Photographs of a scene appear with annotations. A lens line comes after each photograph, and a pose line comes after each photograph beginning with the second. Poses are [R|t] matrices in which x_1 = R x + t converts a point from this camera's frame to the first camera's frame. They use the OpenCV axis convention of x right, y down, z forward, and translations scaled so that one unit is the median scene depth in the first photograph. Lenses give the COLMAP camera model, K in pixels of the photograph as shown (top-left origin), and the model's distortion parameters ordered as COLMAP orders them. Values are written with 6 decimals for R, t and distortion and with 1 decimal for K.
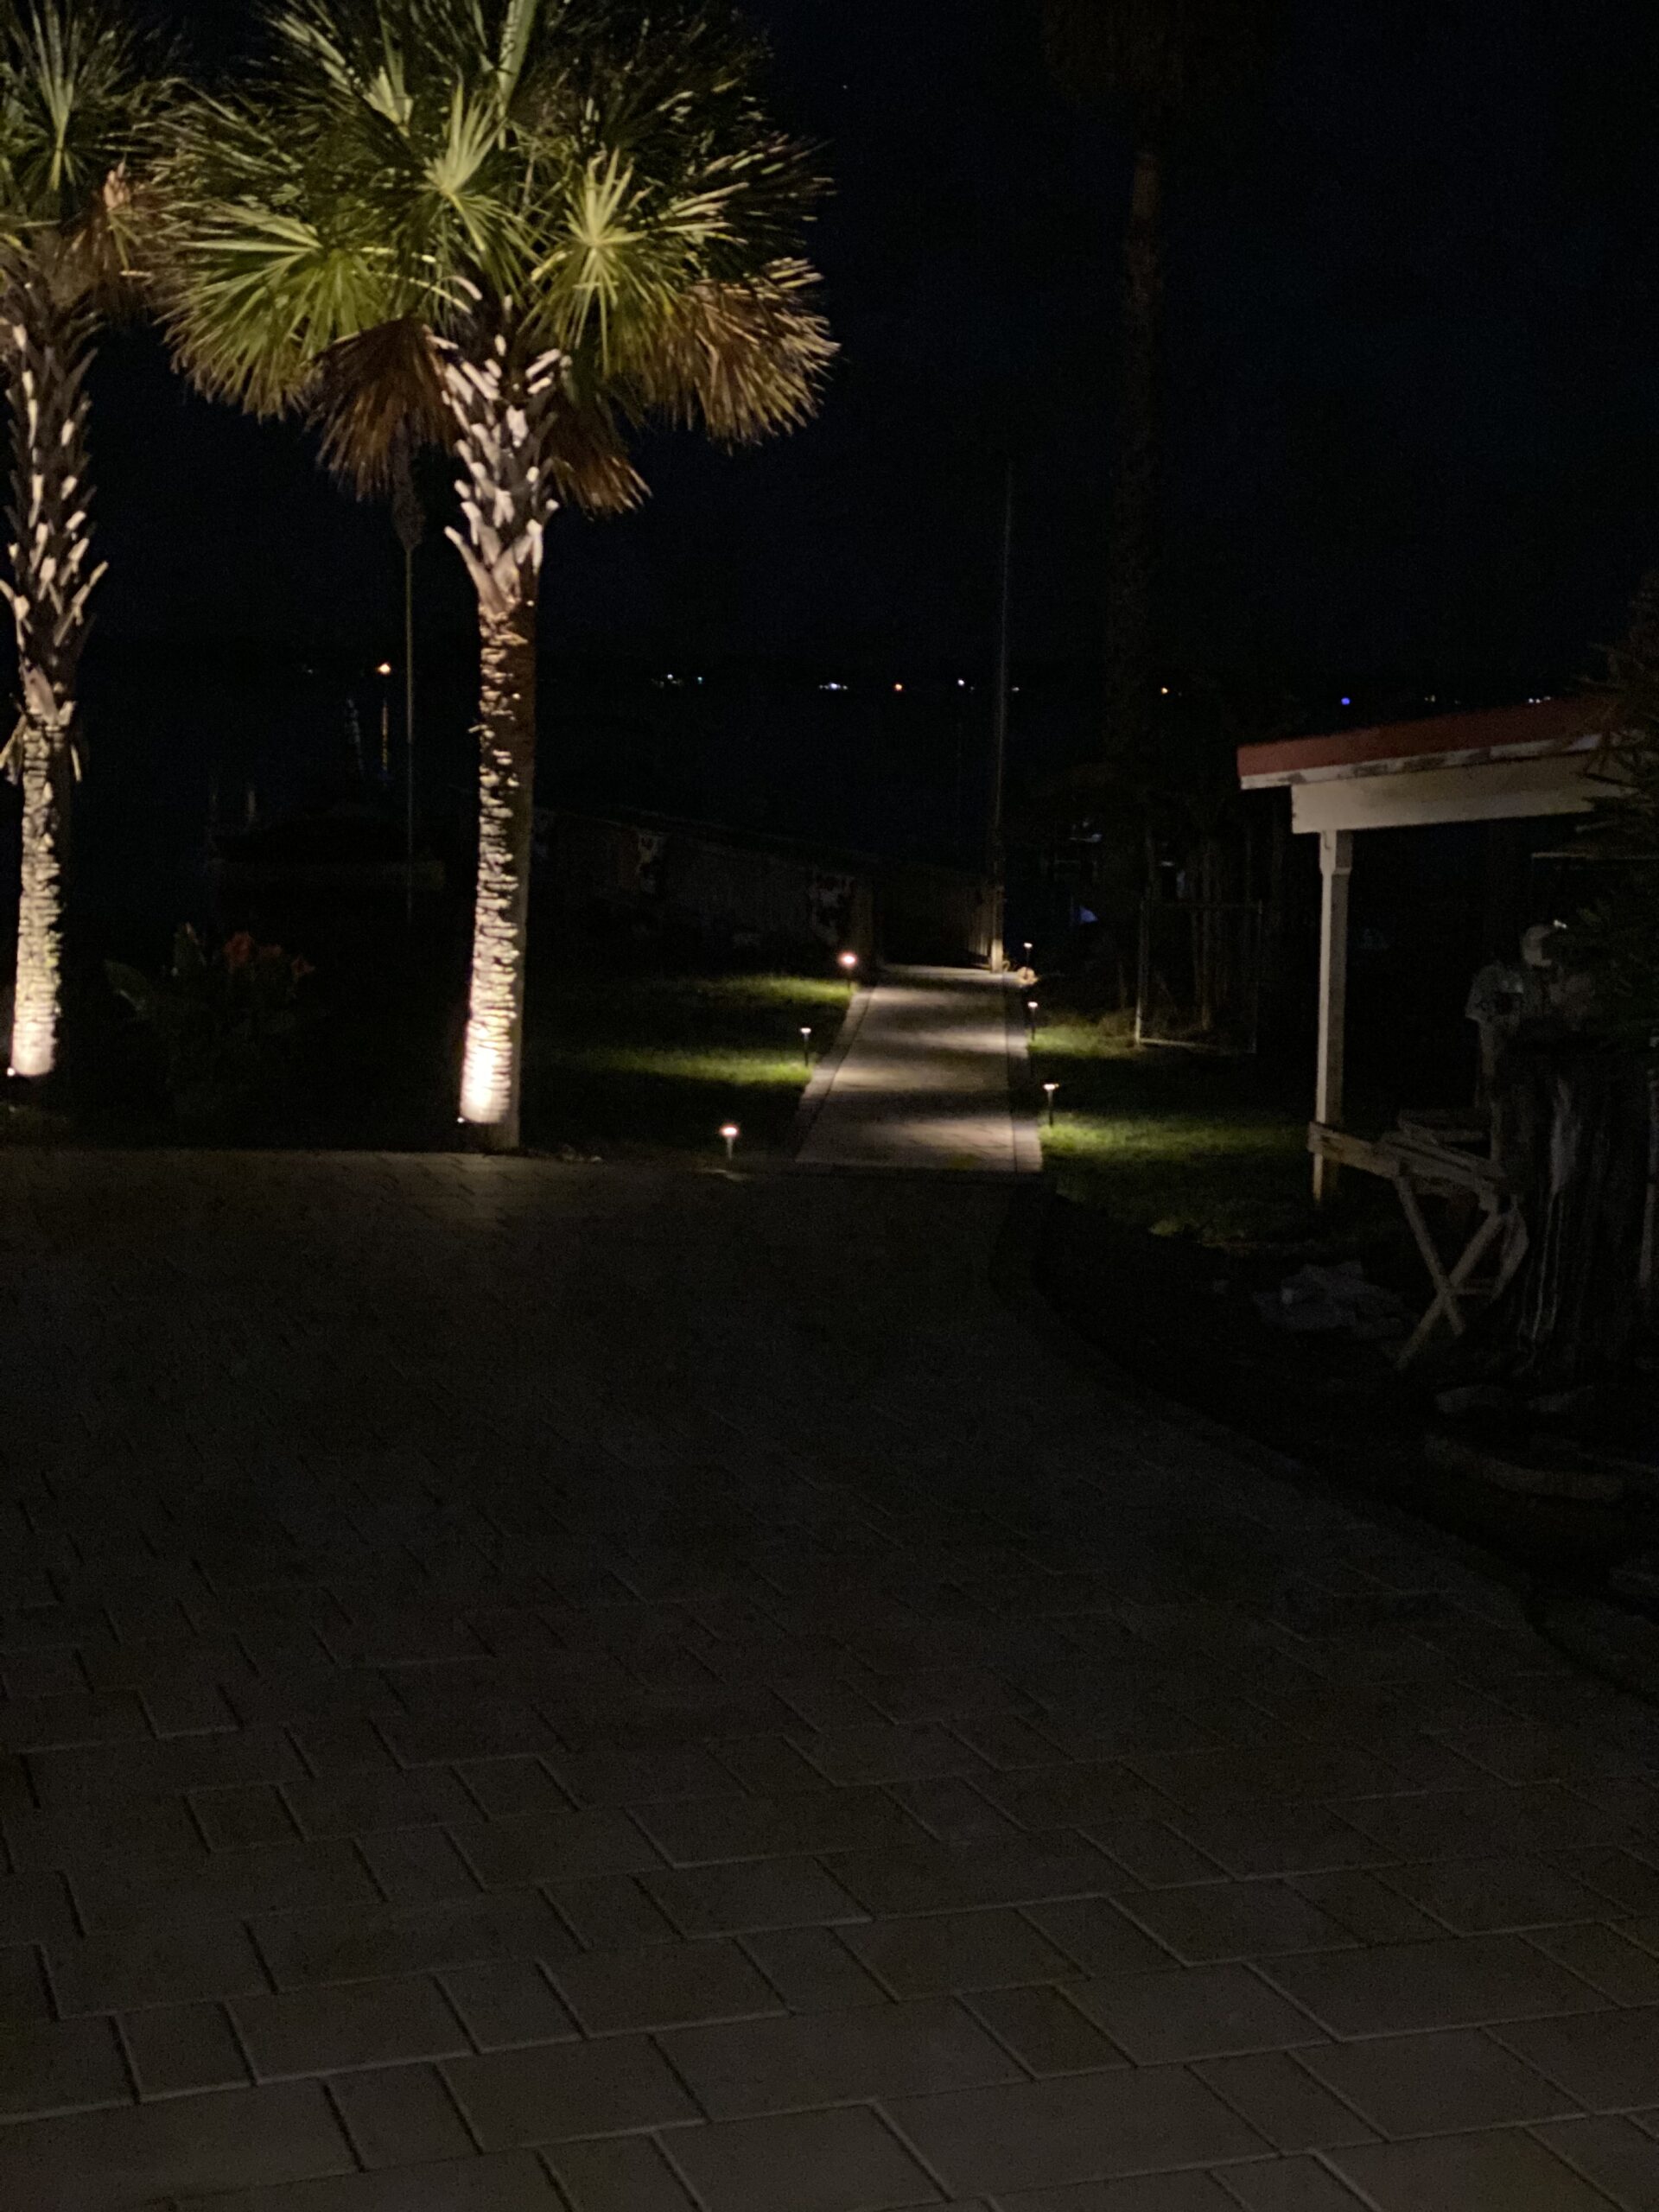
lens RADIAL K [[3344.0, 0, 829.5], [0, 3344.0, 1106.0], [0, 0, 1]] dist [0.195497, -0.139254]
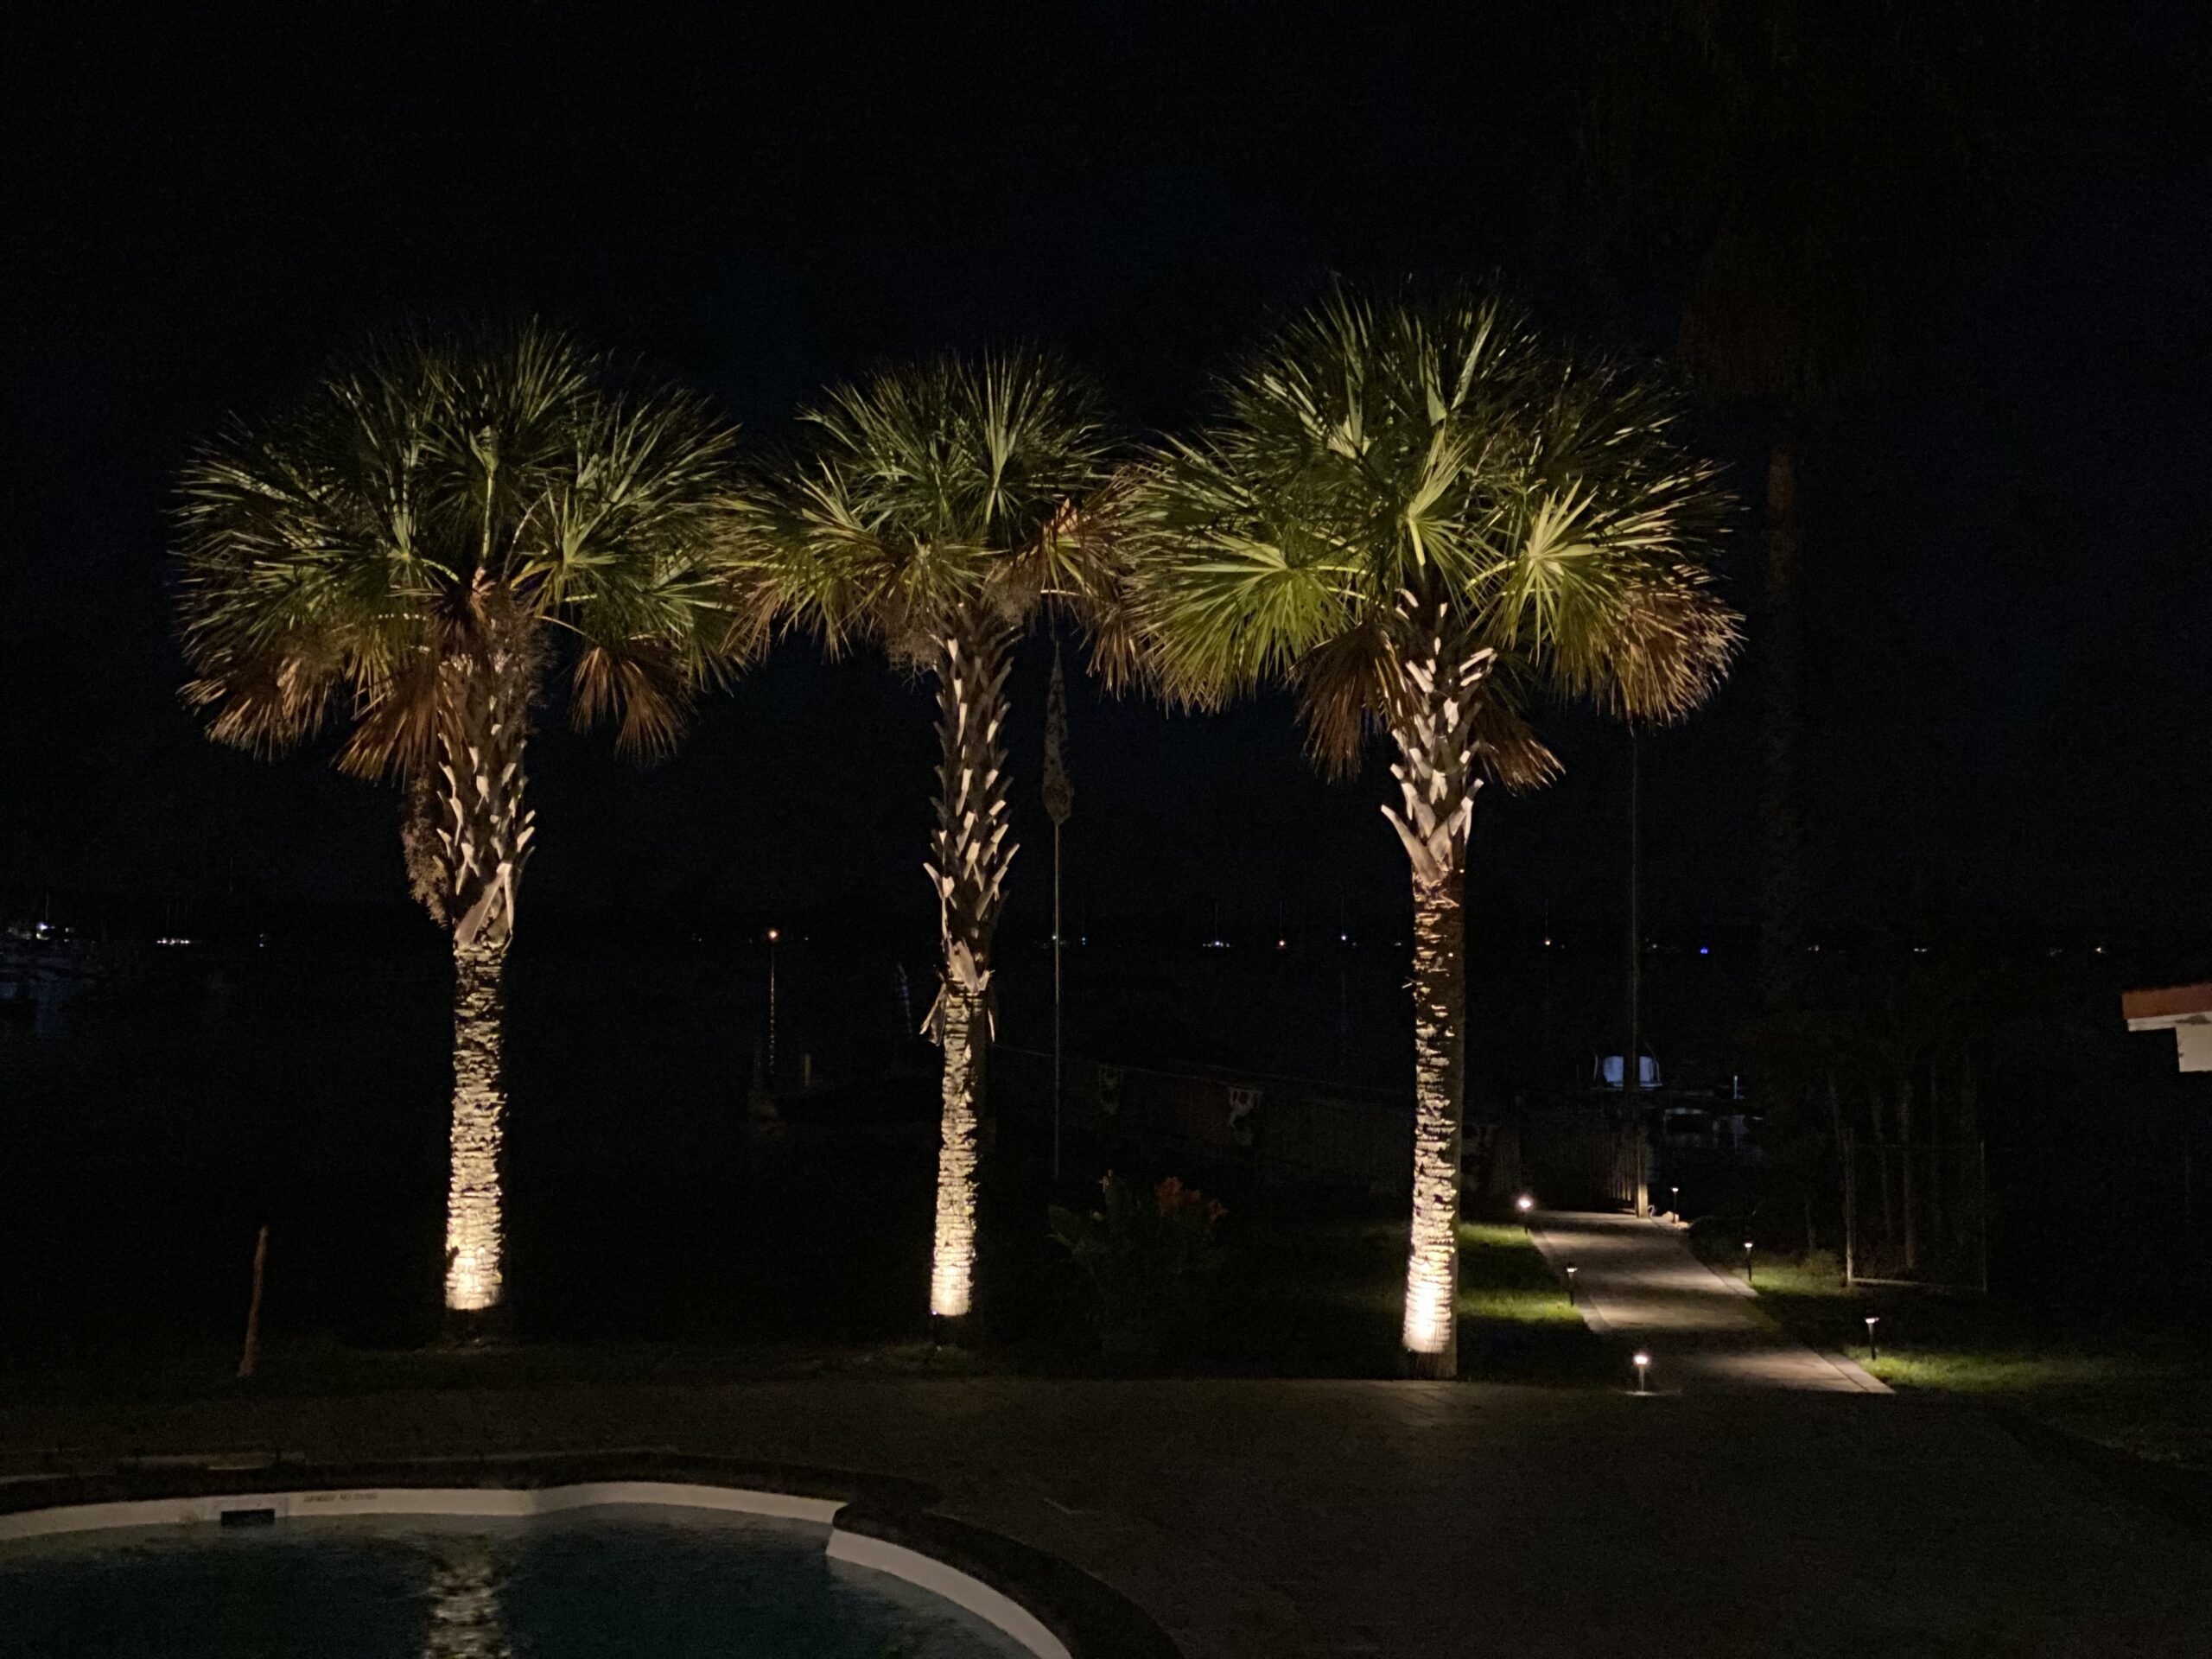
lens RADIAL K [[3384.4, 0, 1106.0], [0, 3384.4, 829.5], [0, 0, 1]] dist [0.136961, -0.068168]
pose [[0.999492, -0.017921, -0.026349, -0.174278], [0.013544, 0.987381, -0.157782, 0.009980], [0.028844, 0.157345, 0.987122, -0.096272]]
